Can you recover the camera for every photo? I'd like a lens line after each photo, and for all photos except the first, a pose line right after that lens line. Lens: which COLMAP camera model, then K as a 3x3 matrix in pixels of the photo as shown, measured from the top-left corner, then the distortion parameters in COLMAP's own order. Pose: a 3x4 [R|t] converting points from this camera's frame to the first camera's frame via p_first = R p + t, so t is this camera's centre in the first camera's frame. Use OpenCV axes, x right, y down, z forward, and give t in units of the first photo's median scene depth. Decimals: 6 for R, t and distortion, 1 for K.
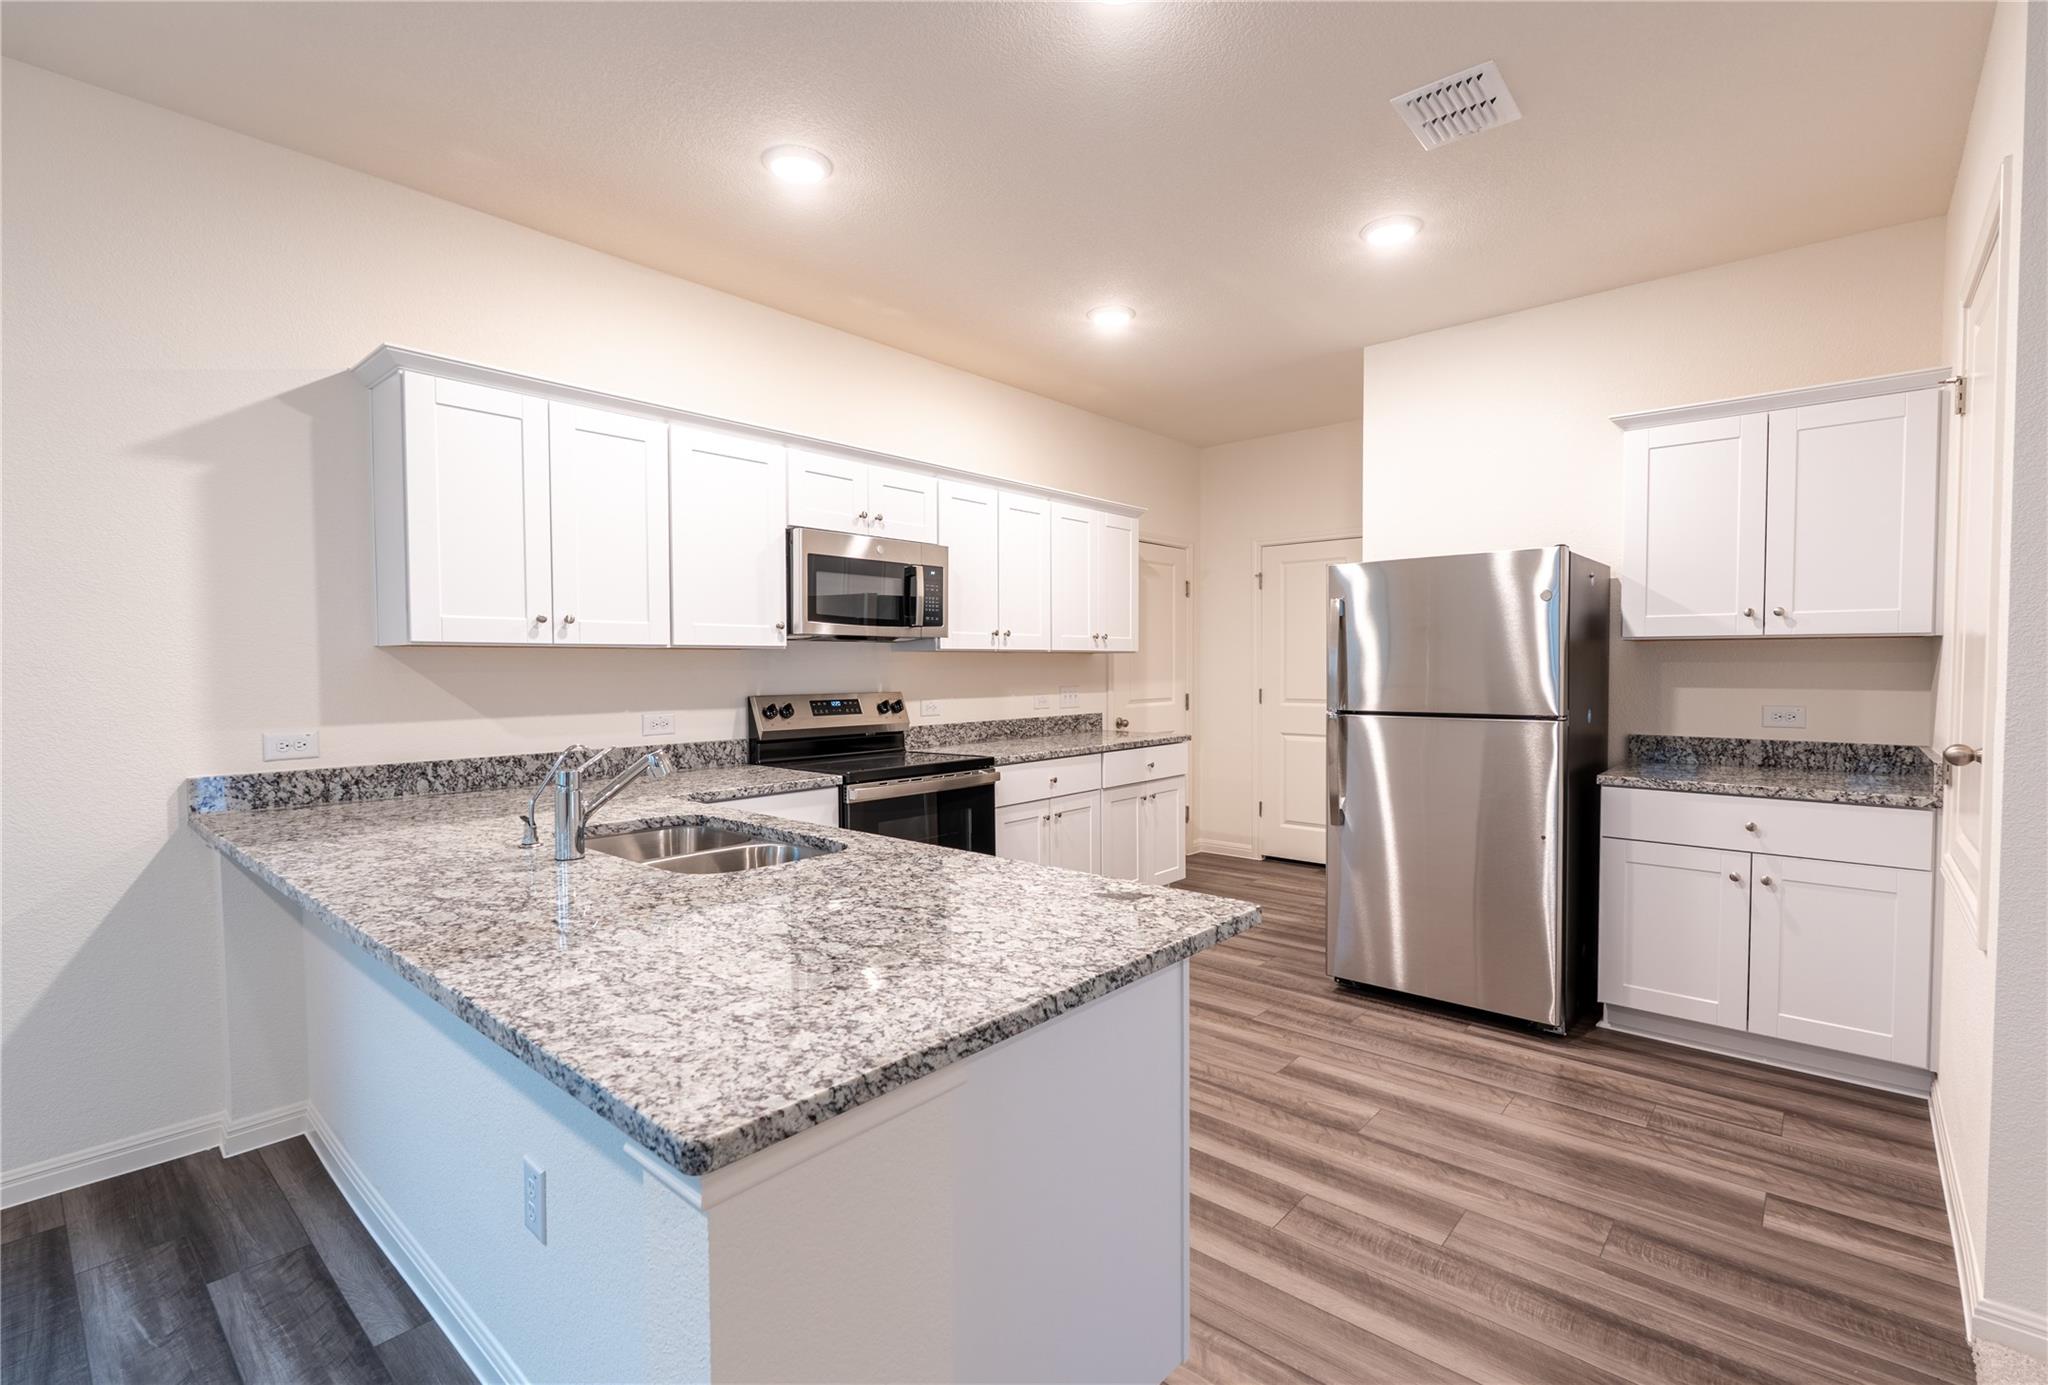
lens RADIAL K [[922.7, 0, 1052.3], [0, 922.7, 696.6], [0, 0, 1]] dist [-0.002684, -0.000177]
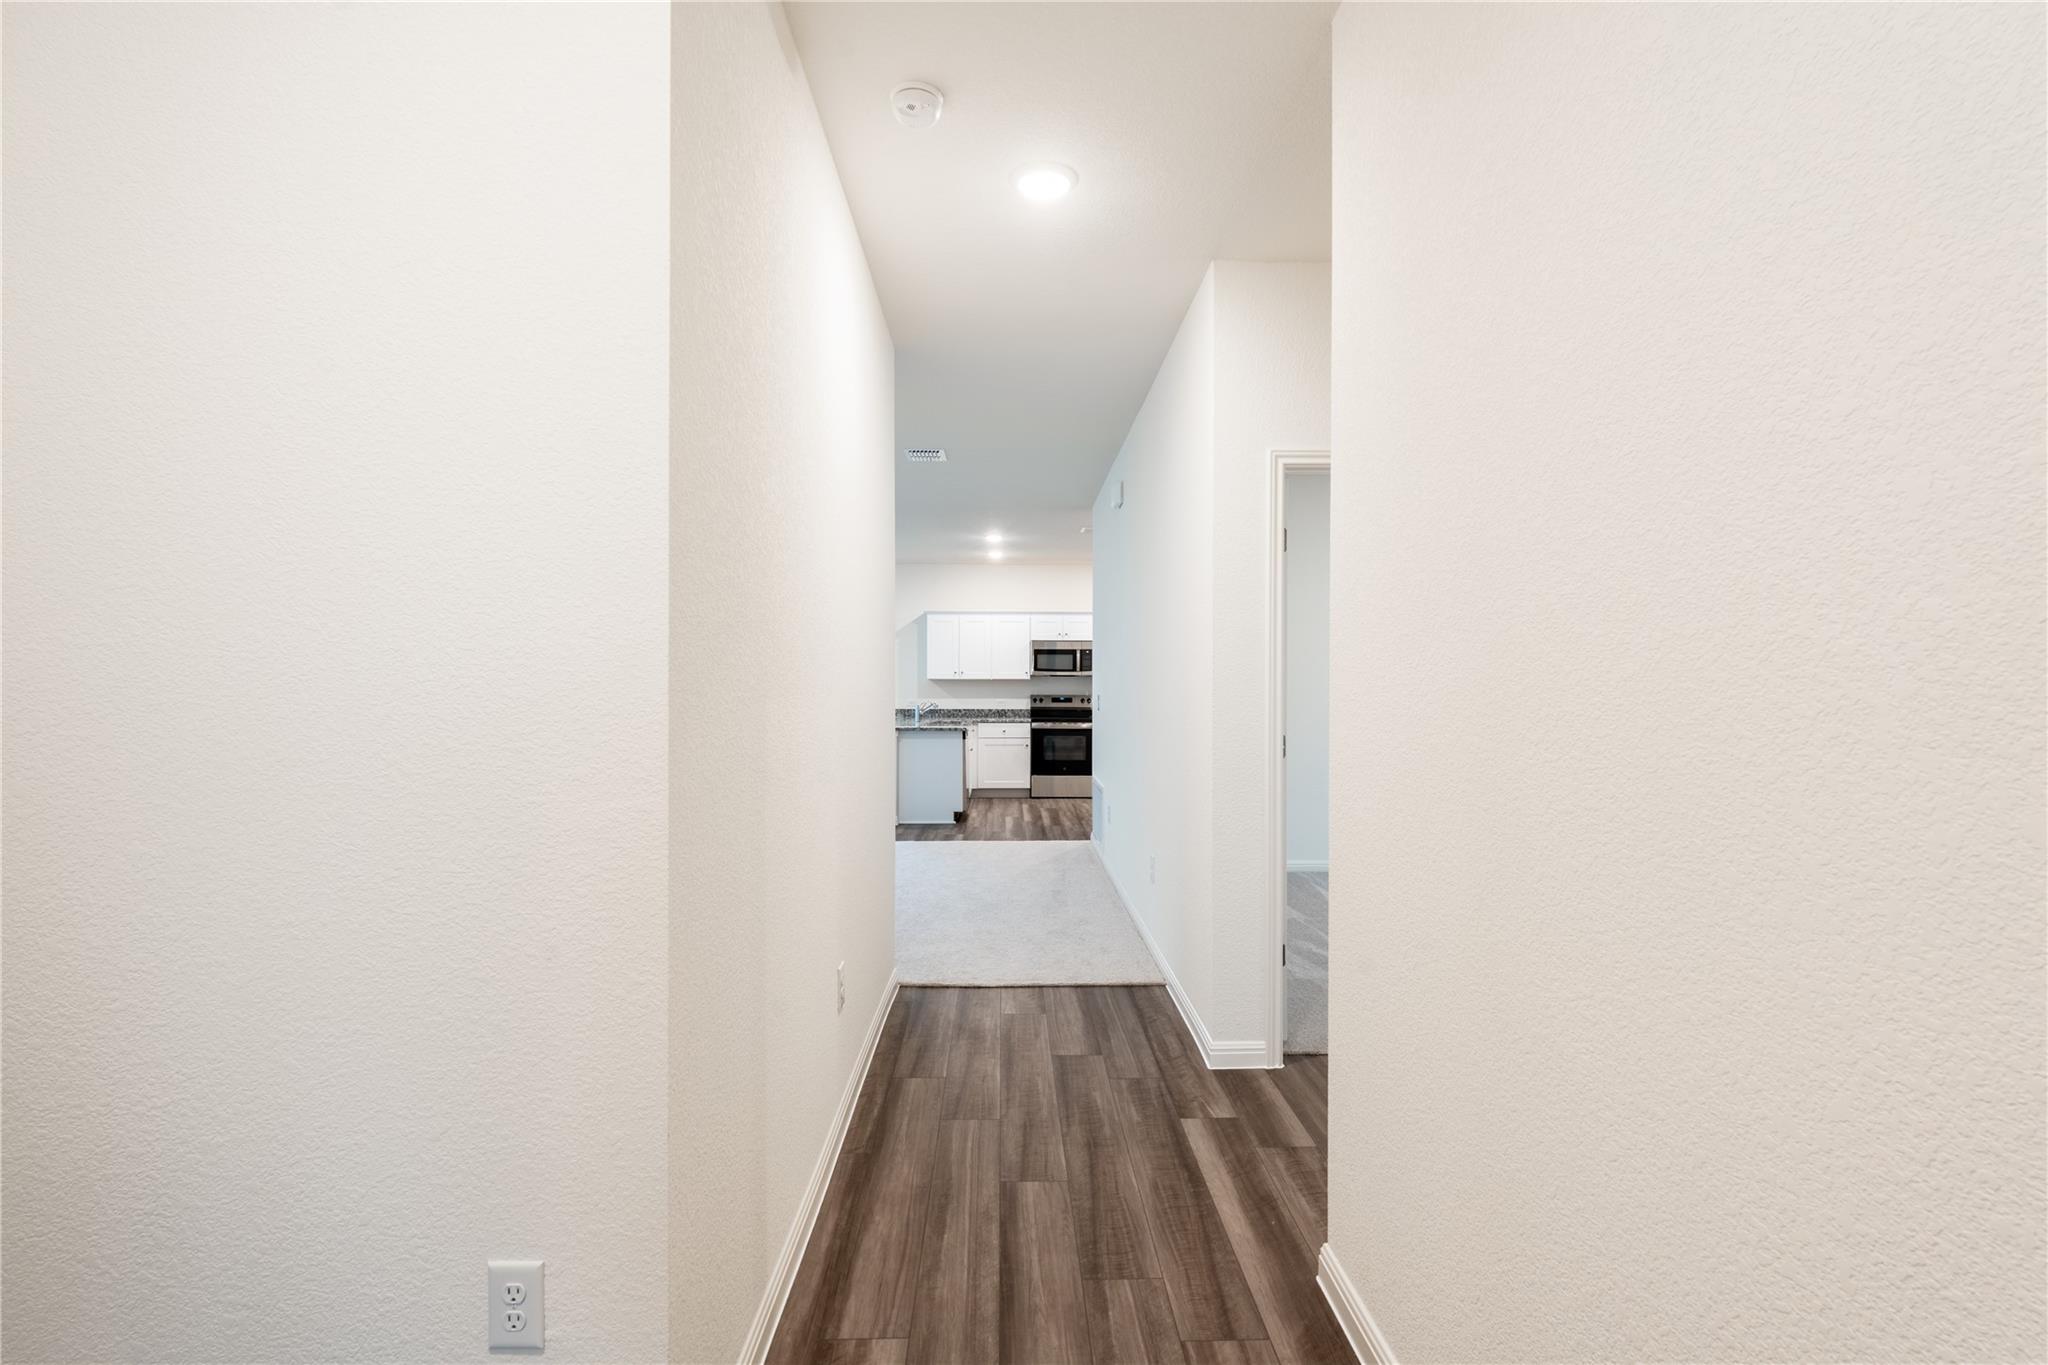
lens RADIAL K [[953.0, 0, 1015.8], [0, 953.0, 689.3], [0, 0, 1]] dist [-0.003236, -0.000258]
pose [[0.658771, 0.010783, -0.752266, 2.197822], [-0.031562, 0.999413, -0.013314, 0.026524], [0.751681, 0.032514, 0.658725, -1.210691]]
